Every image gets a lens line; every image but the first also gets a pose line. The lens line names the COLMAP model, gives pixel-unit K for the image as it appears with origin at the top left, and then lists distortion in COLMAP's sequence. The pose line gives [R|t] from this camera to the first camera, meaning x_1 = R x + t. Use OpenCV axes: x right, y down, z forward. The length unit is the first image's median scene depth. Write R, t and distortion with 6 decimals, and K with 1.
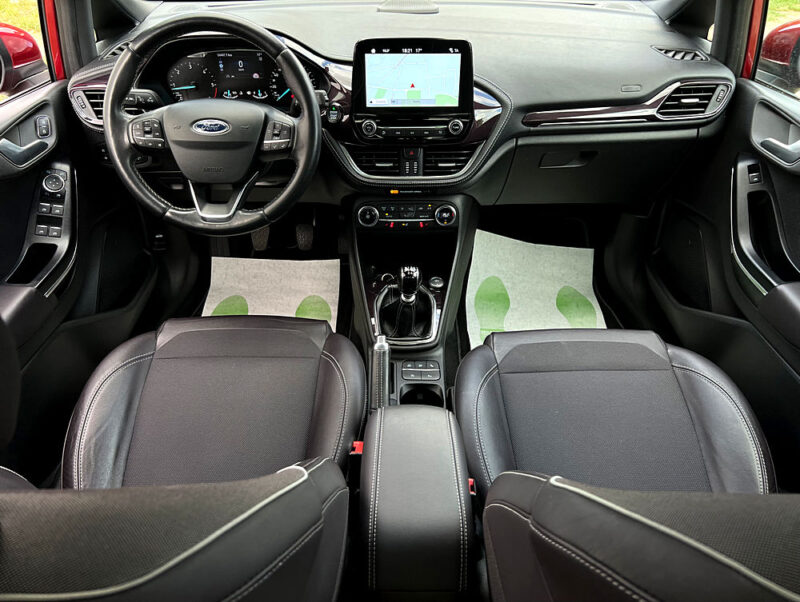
lens RADIAL K [[606.8, 0, 400.0], [0, 606.8, 301.0], [0, 0, 1]] dist [0.023769, -0.053437]
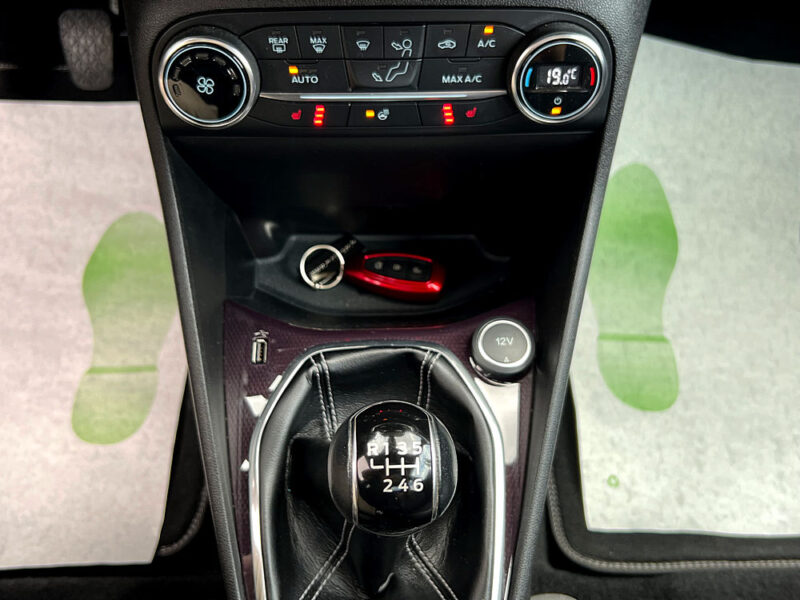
lens RADIAL K [[833.7, 0, 400.0], [0, 833.7, 300.0], [0, 0, 1]] dist [0.074340, -0.177837]
pose [[0.999936, -0.002355, 0.011064, 0.014658], [-0.001241, 0.949344, 0.314236, -0.173956], [-0.011243, -0.314229, 0.949280, 0.740833]]
